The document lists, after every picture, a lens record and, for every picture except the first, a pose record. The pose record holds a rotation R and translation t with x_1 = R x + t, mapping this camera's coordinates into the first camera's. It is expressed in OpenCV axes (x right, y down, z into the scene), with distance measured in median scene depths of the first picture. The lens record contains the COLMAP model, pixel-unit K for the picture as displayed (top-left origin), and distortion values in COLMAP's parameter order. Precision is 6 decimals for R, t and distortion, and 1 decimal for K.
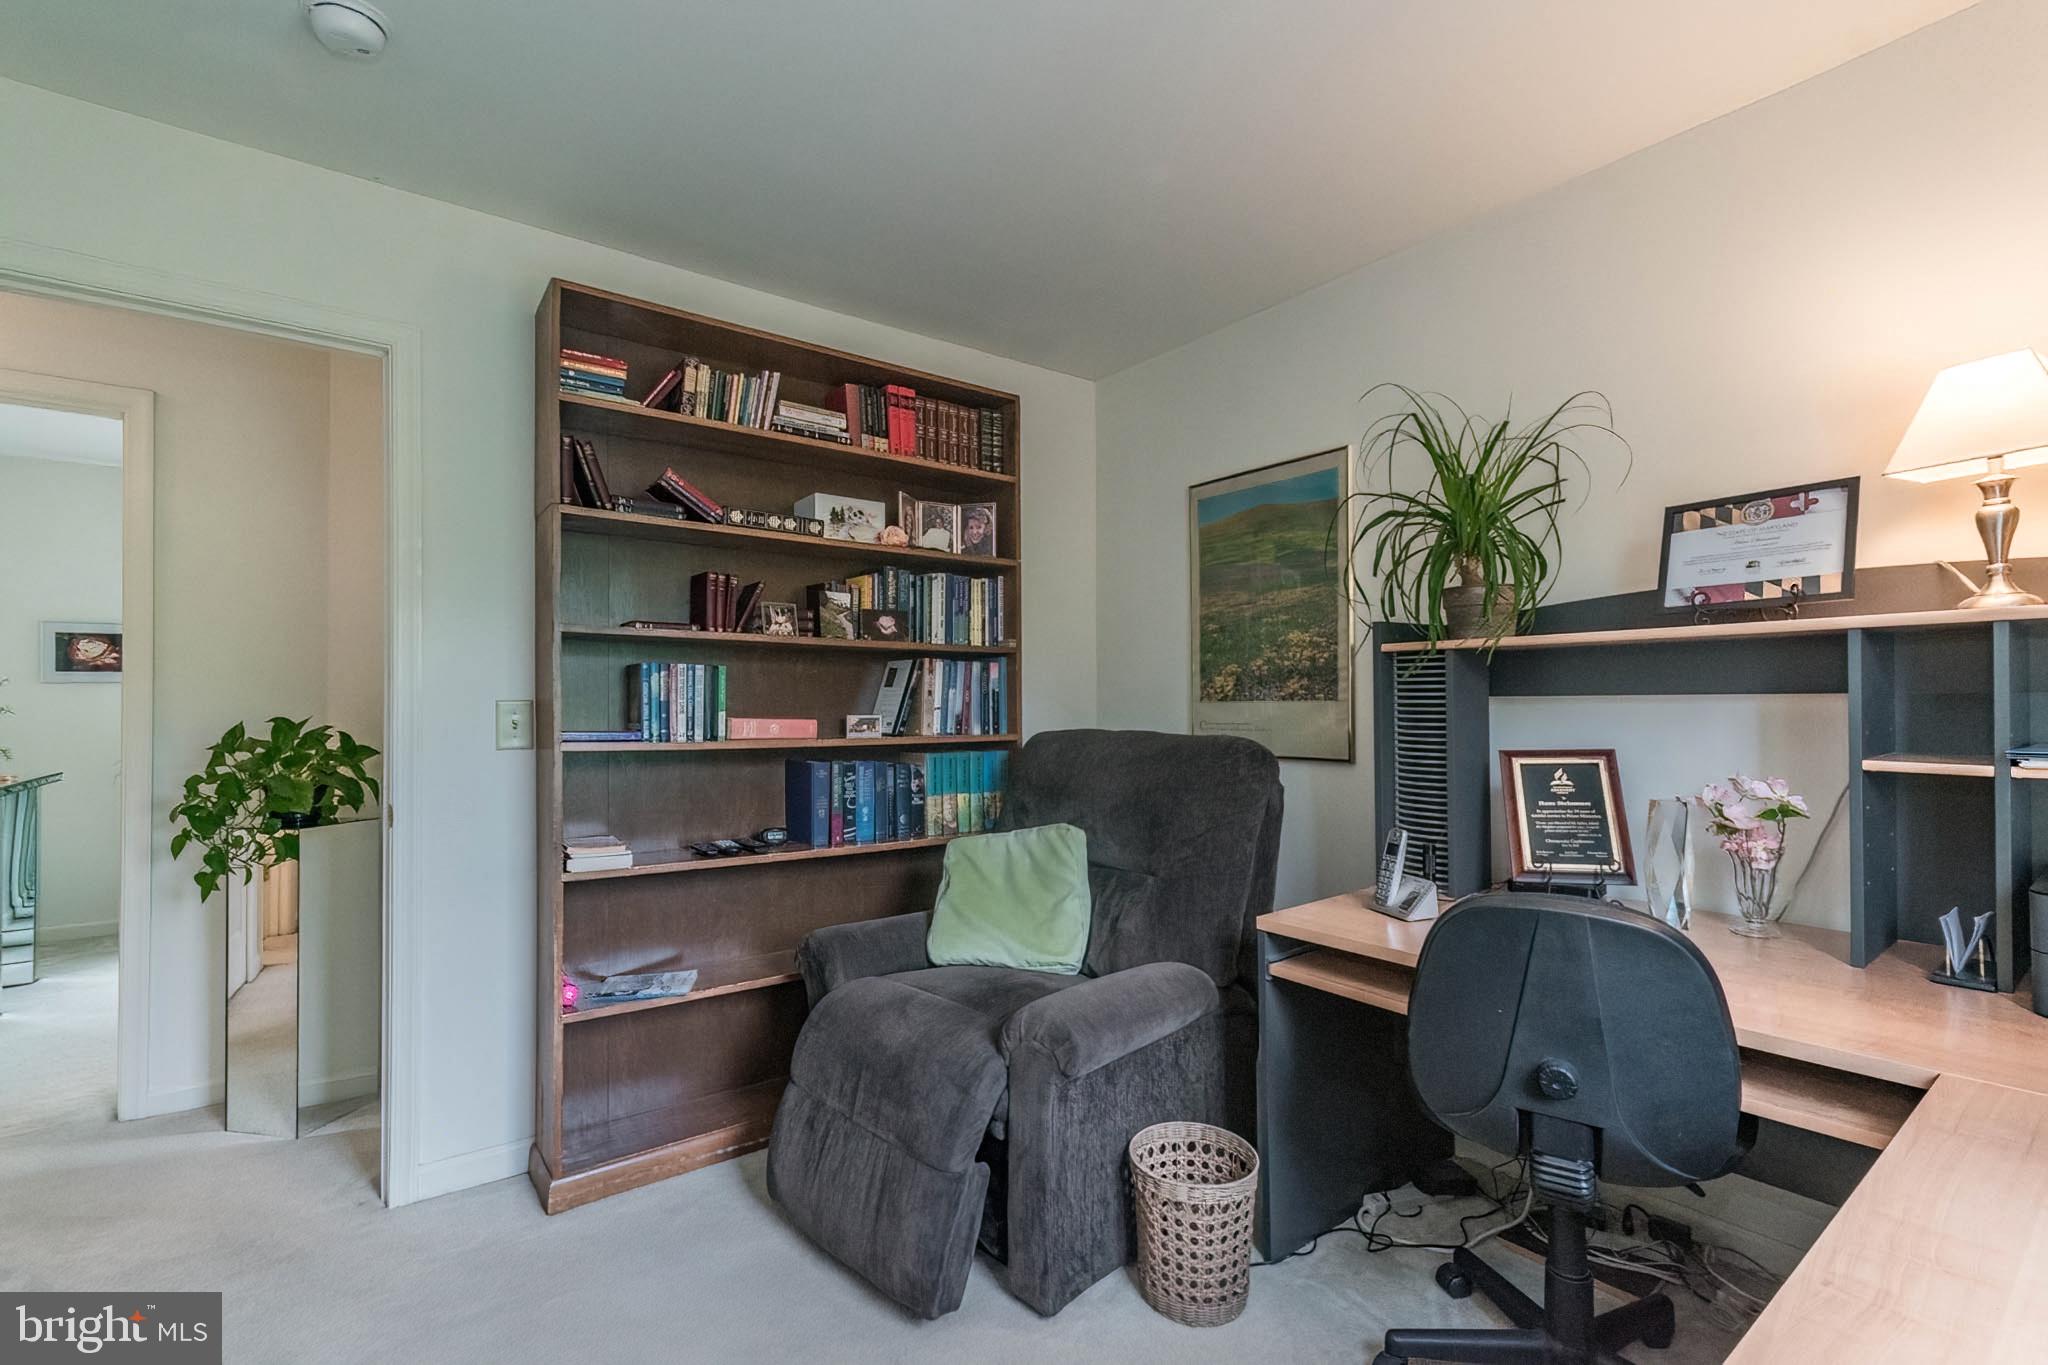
lens RADIAL K [[906.5, 0, 1010.9], [0, 906.5, 690.2], [0, 0, 1]] dist [0.000144, 0.000054]
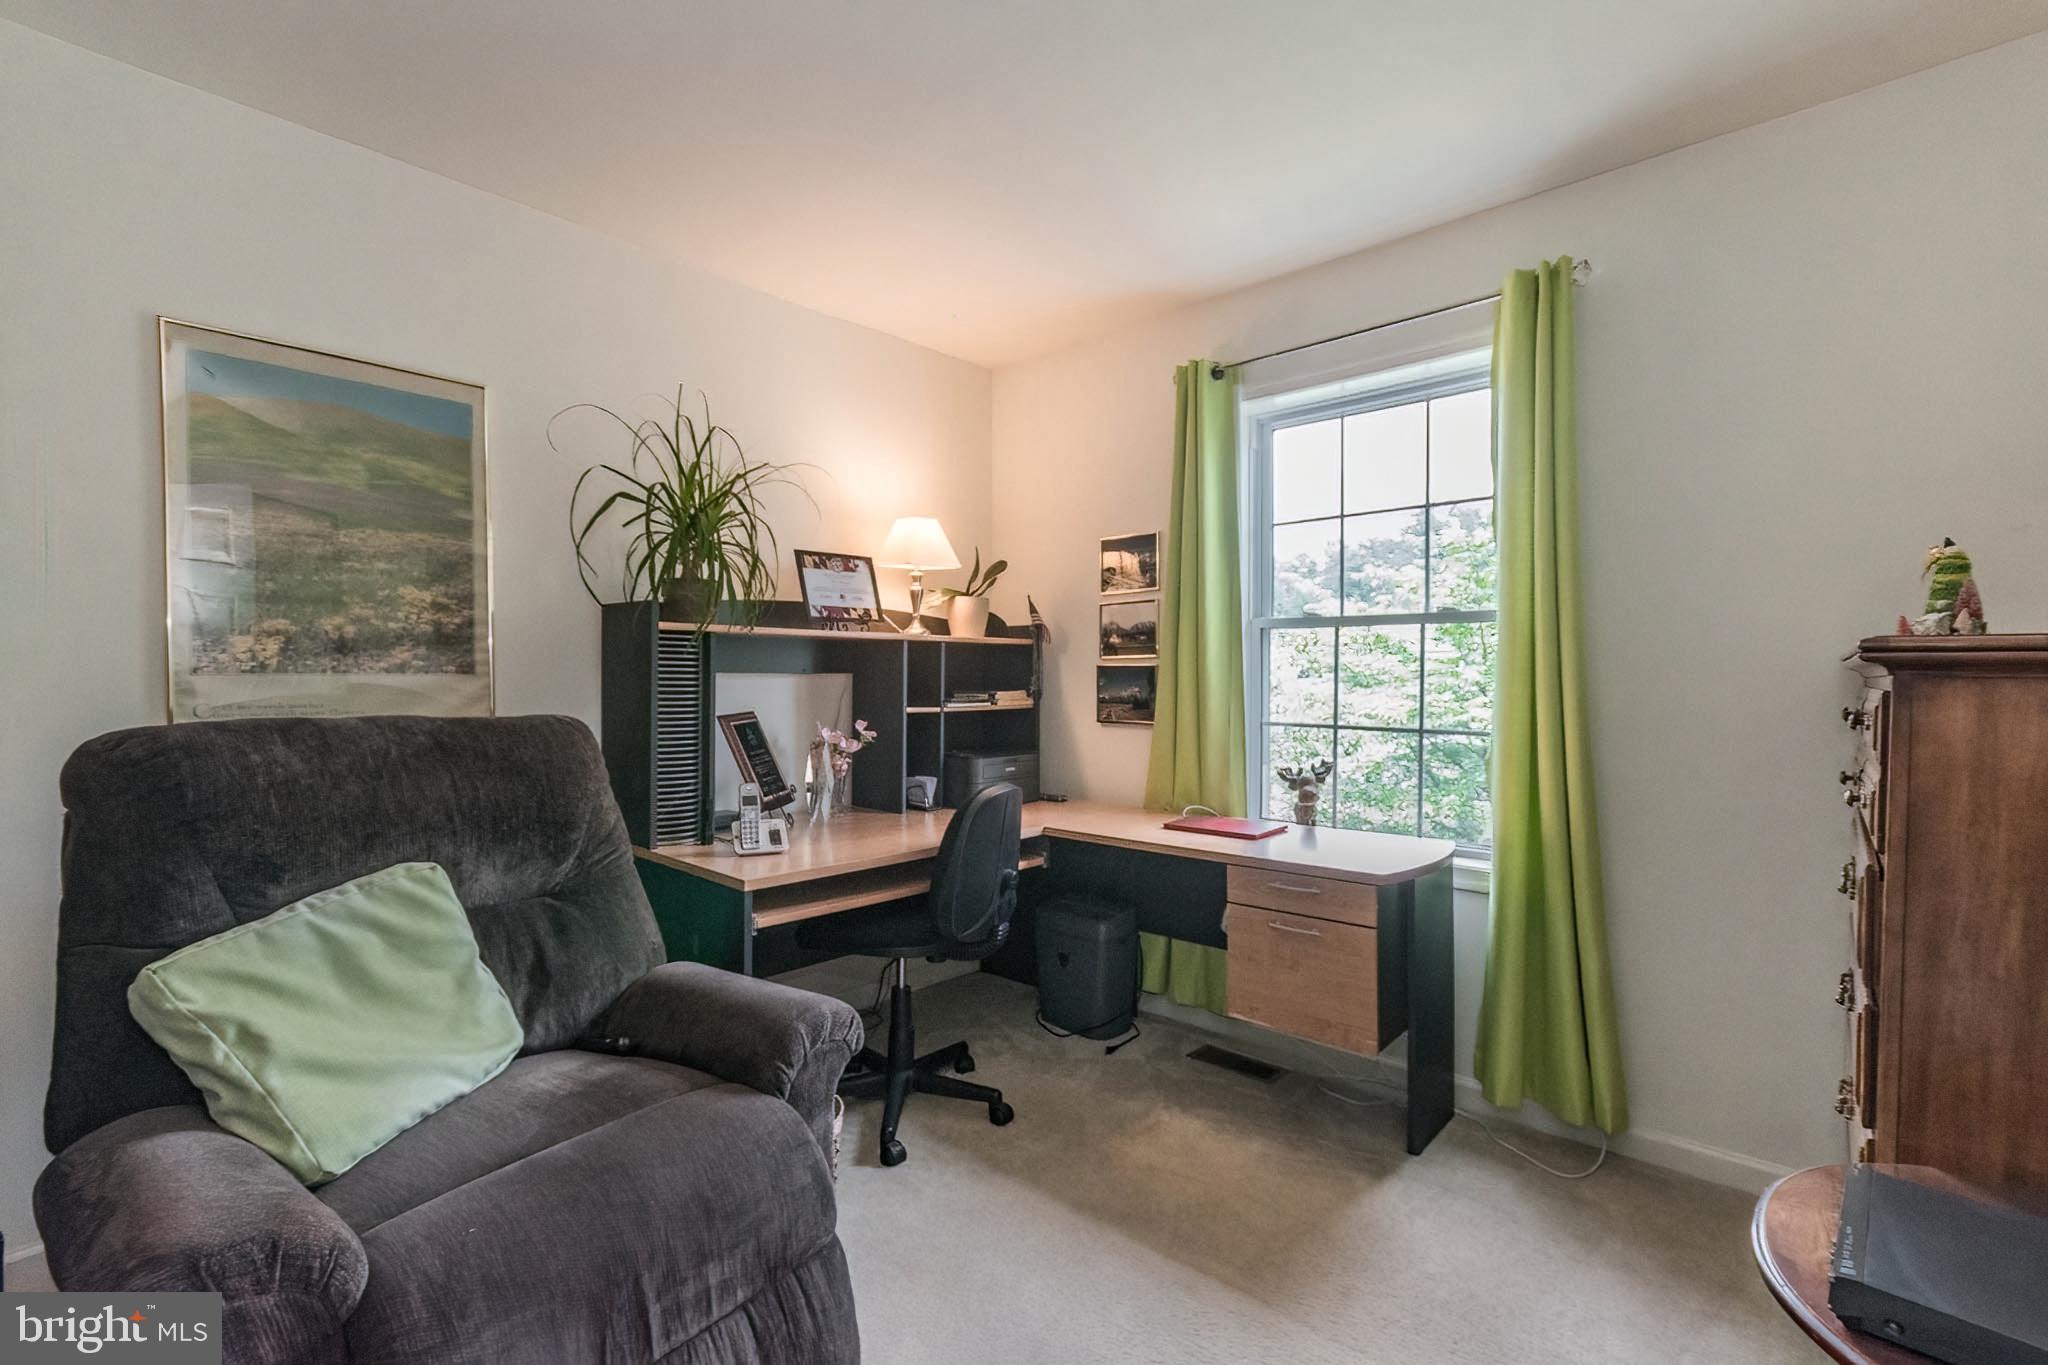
lens RADIAL K [[906.5, 0, 1010.9], [0, 906.5, 690.2], [0, 0, 1]] dist [0.000144, 0.000054]
pose [[-0.180934, -0.010510, 0.983439, -0.839632], [-0.016355, 0.999837, 0.007676, 0.016910], [-0.983359, -0.014695, -0.181076, 0.914540]]
